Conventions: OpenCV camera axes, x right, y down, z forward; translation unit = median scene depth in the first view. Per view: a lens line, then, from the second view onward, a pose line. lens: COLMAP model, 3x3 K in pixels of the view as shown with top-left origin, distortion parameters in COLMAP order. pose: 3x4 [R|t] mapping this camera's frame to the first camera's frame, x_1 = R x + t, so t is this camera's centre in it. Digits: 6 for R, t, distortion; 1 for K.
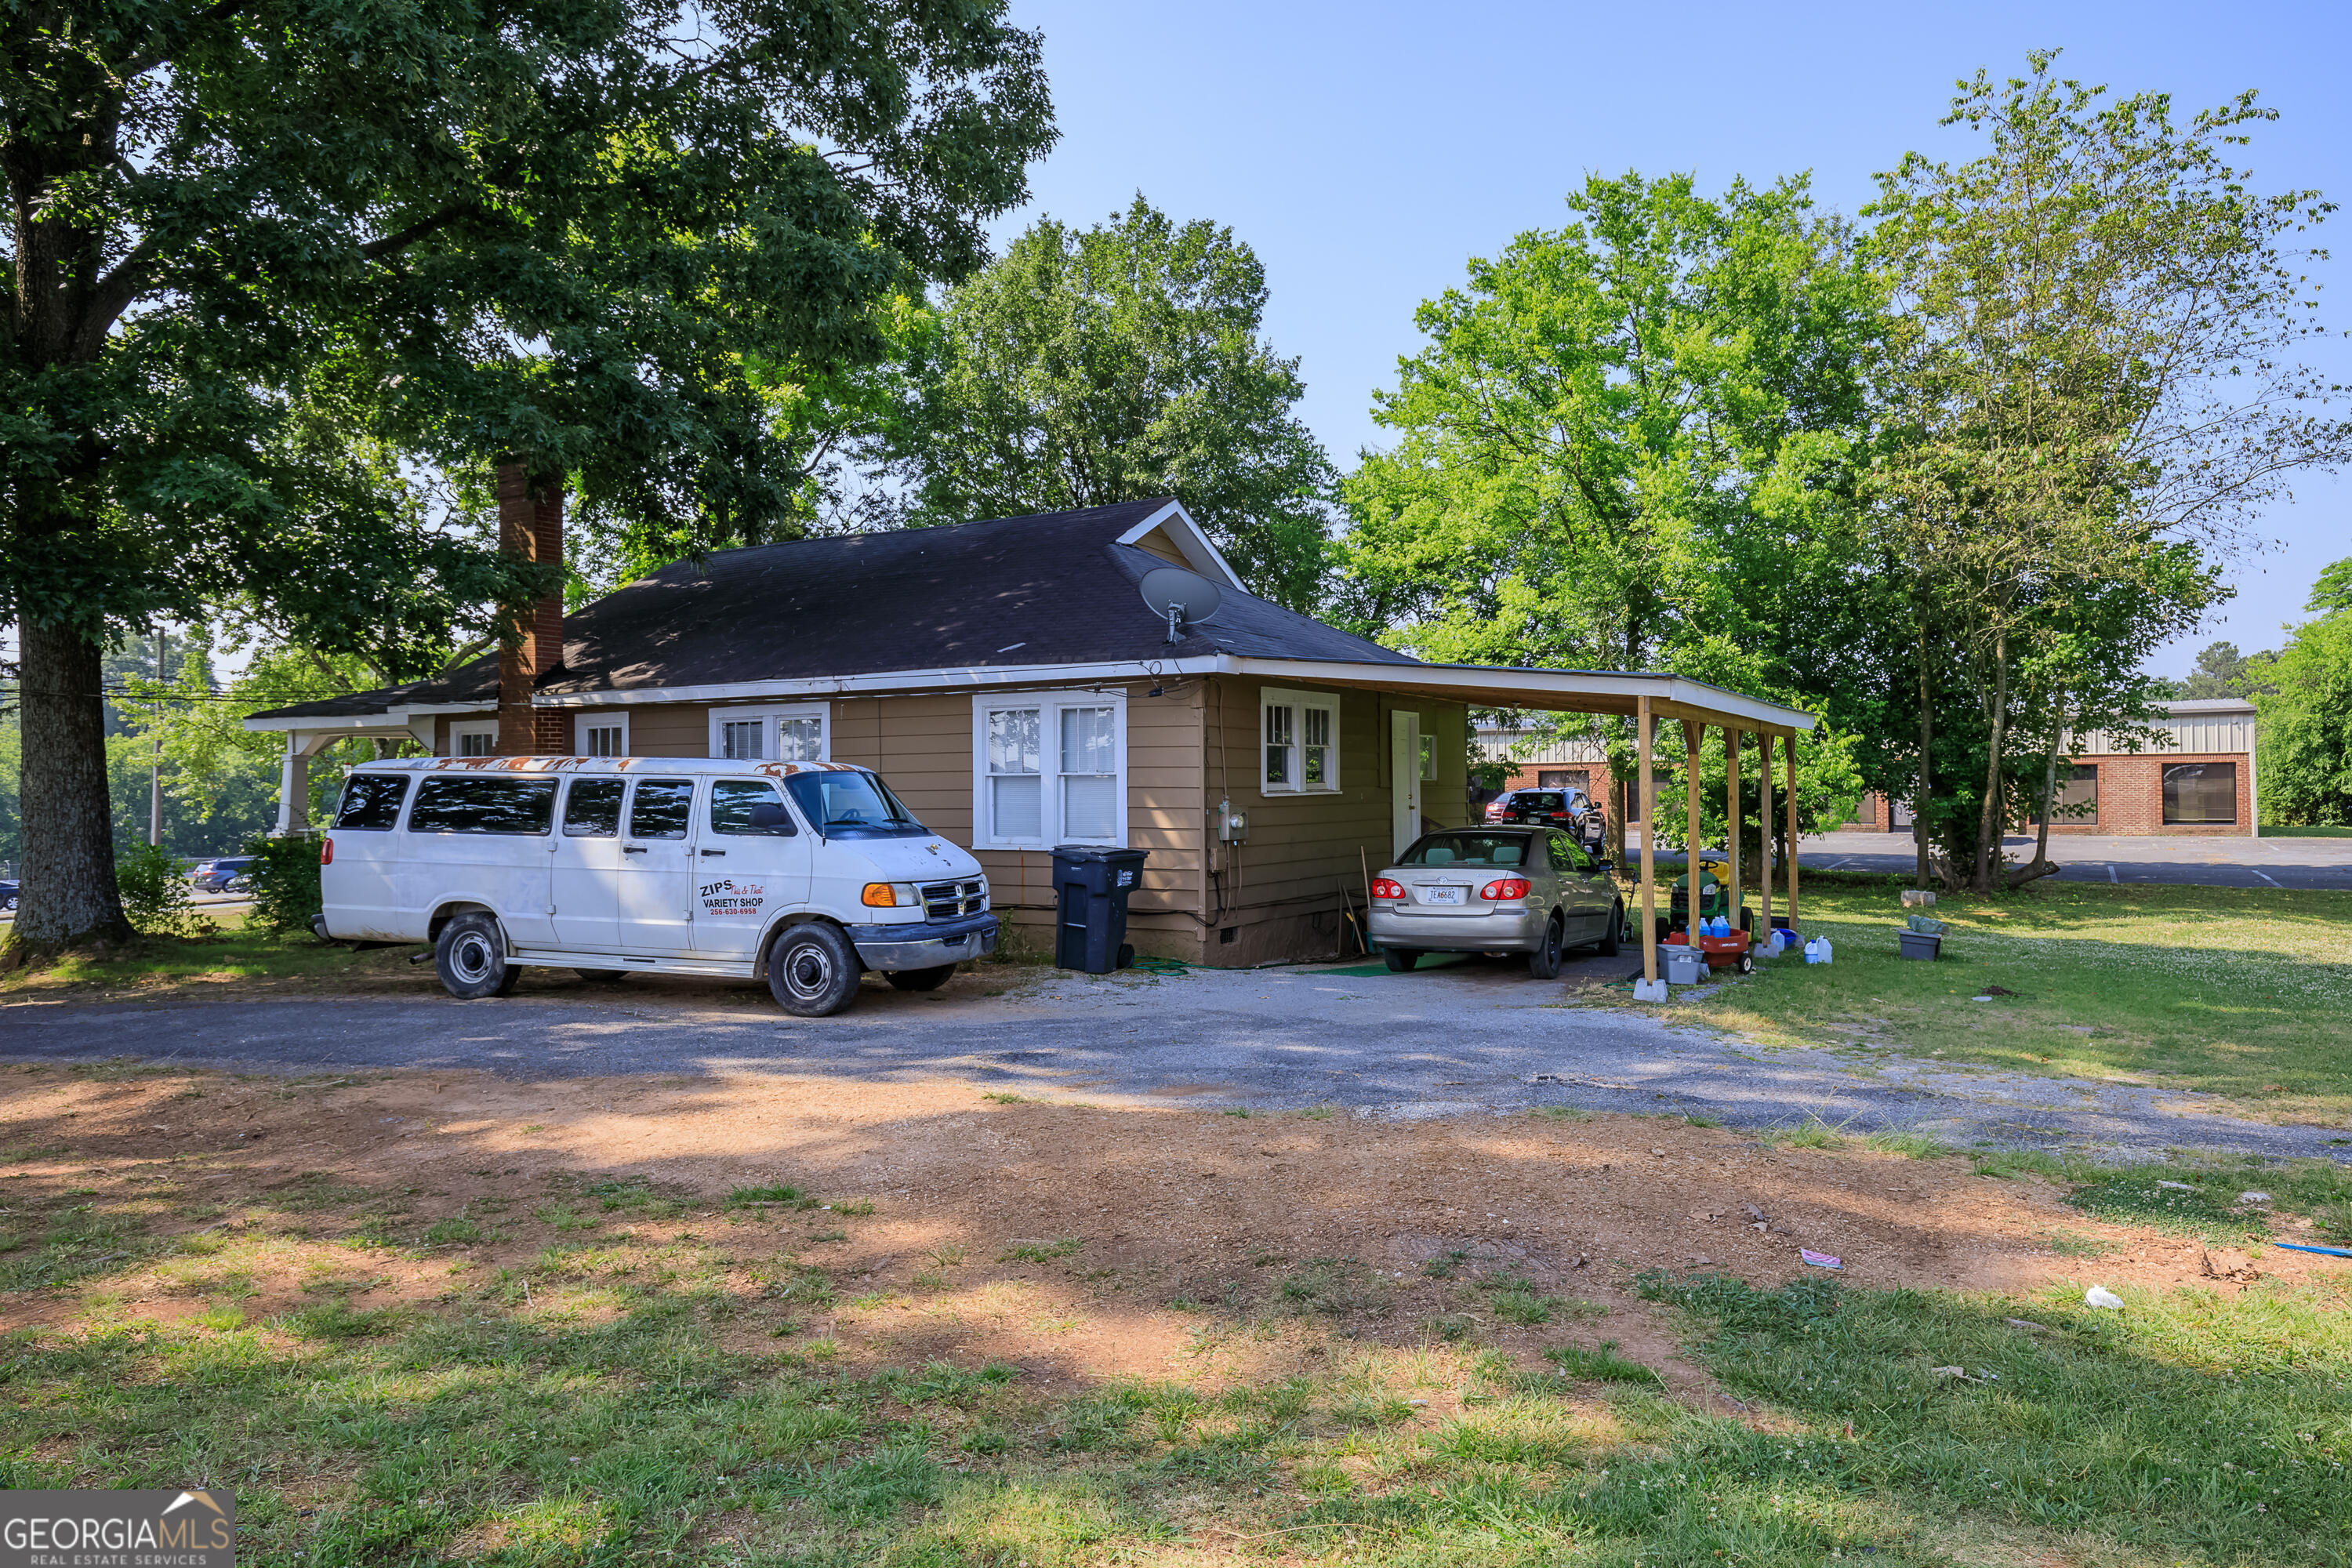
lens RADIAL K [[1643.3, 0, 1176.0], [0, 1643.3, 784.0], [0, 0, 1]] dist [-0.008003, -0.005409]
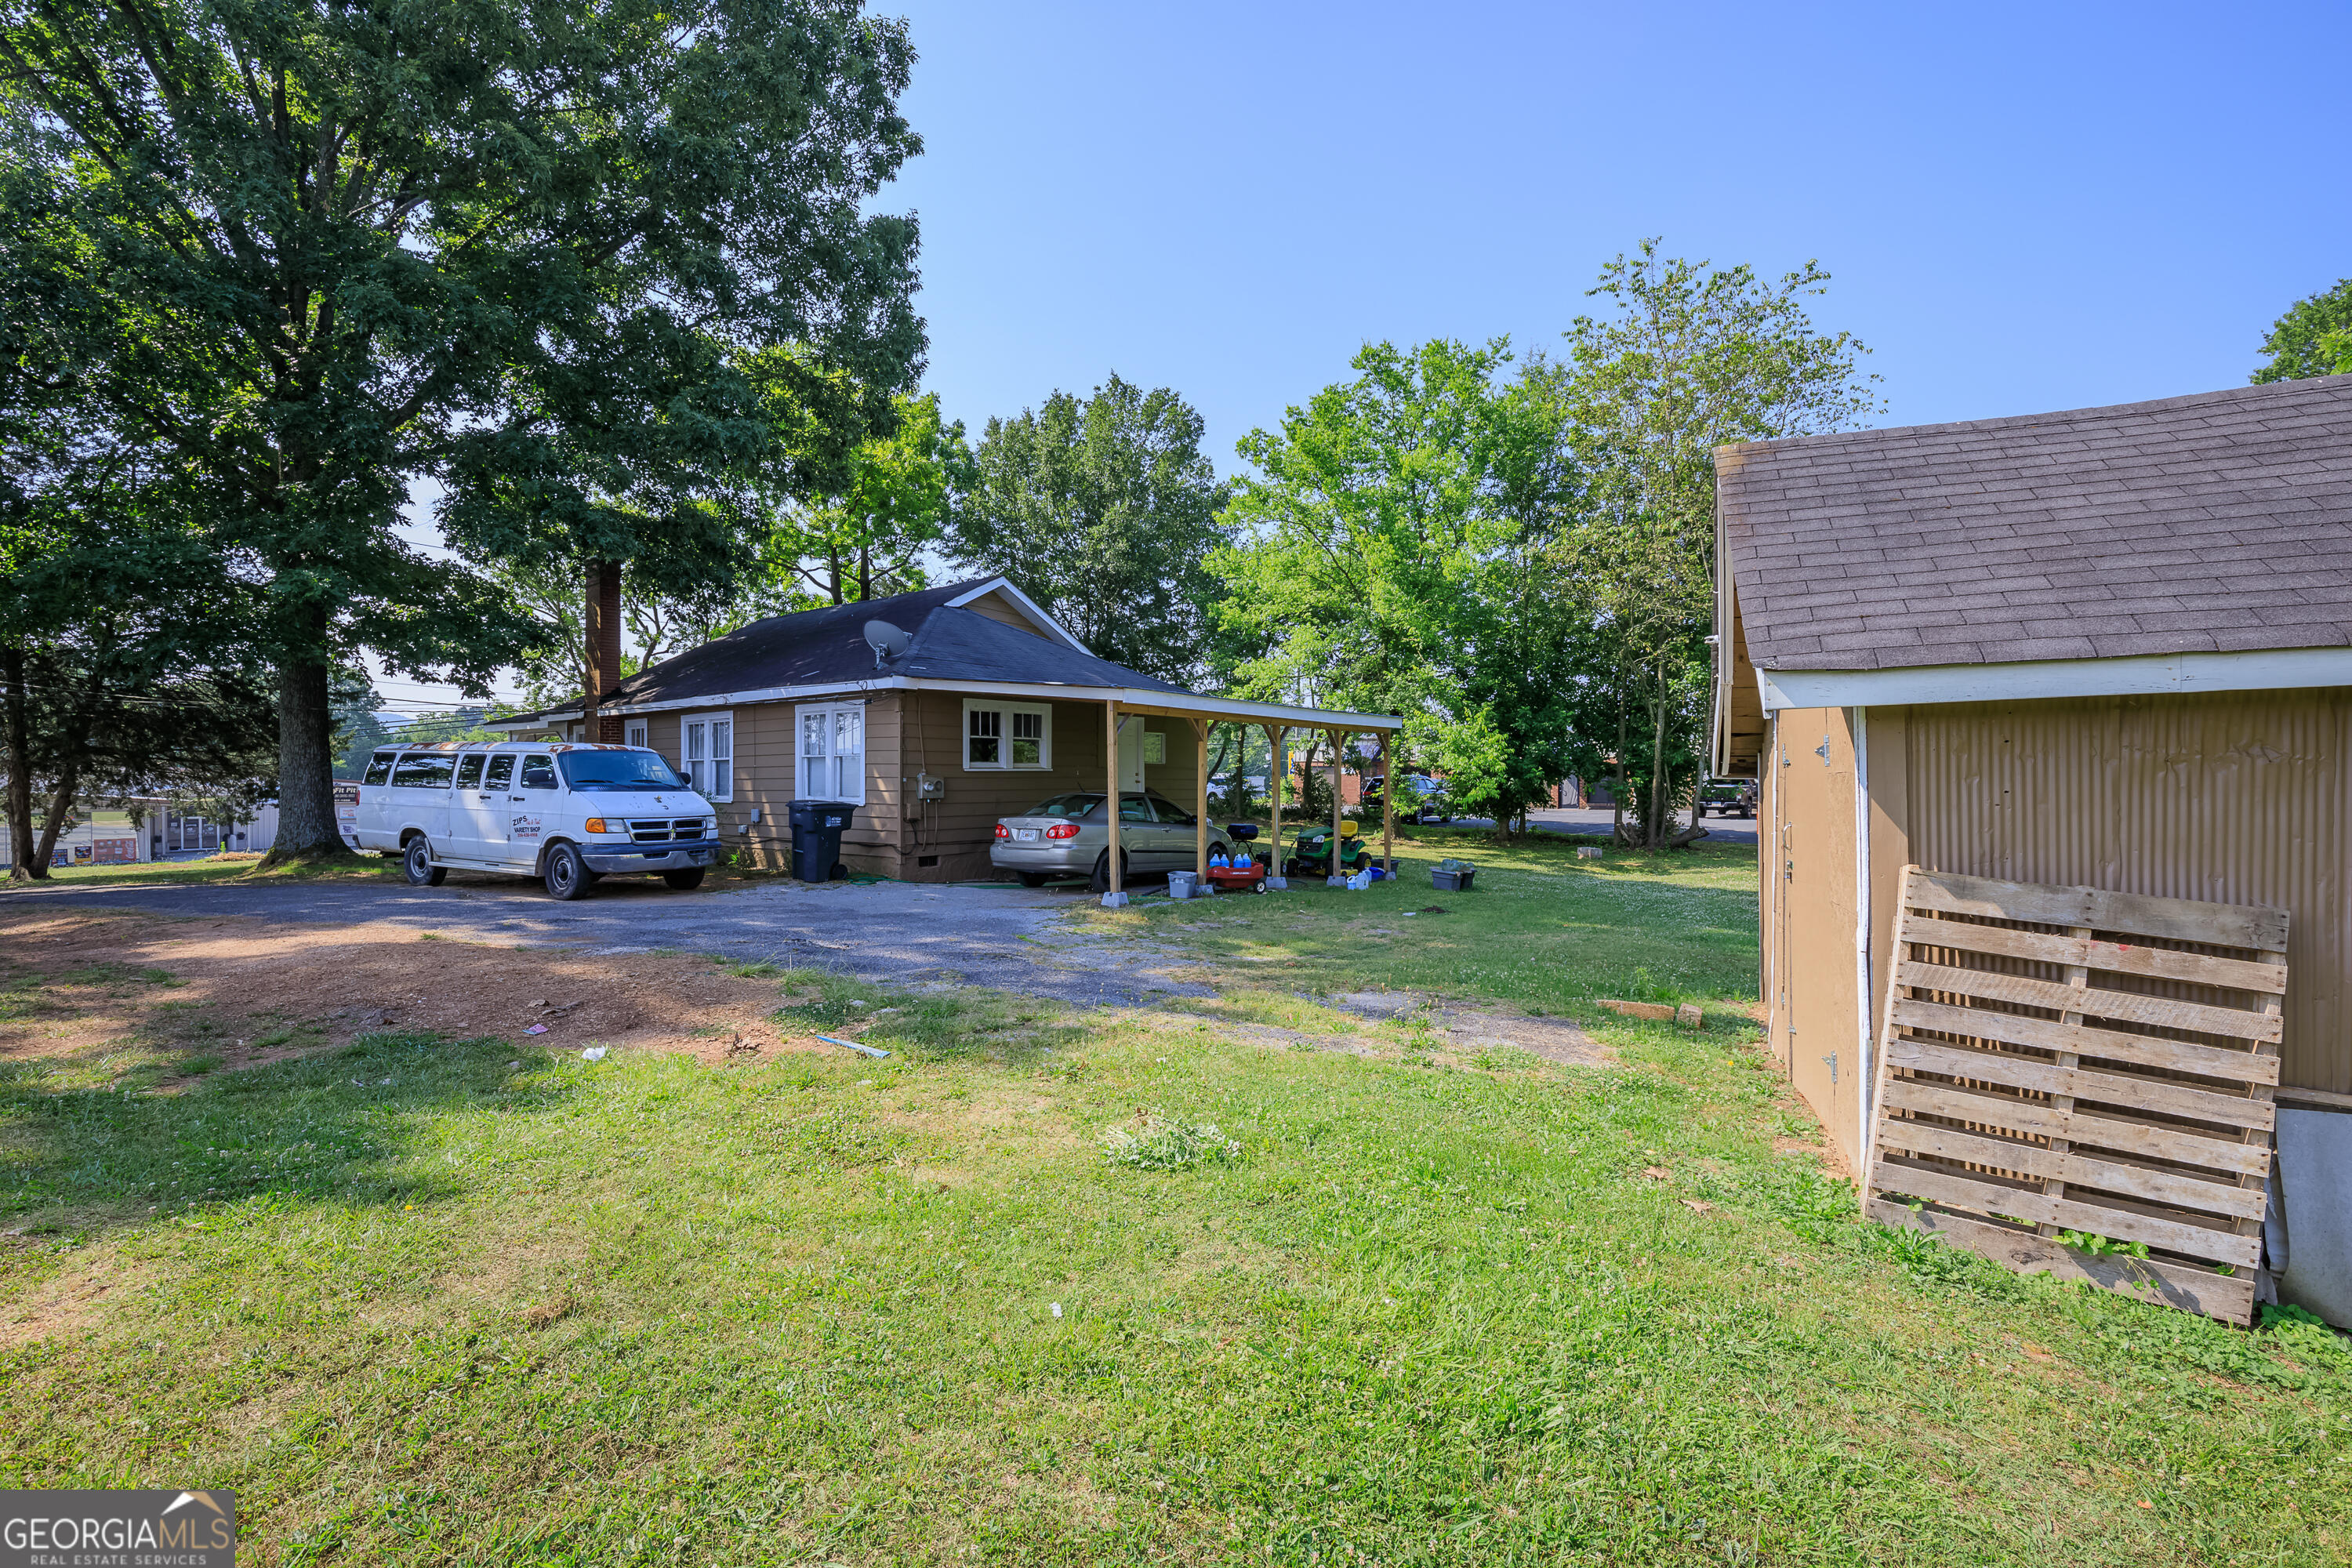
lens RADIAL K [[1125.3, 0, 1187.1], [0, 1125.3, 792.3], [0, 0, 1]] dist [-0.025089, -0.000323]
pose [[0.987187, 0.008896, -0.159321, 0.437497], [-0.006737, 0.999878, 0.014085, 0.011980], [0.159427, -0.012831, 0.987126, 0.007829]]
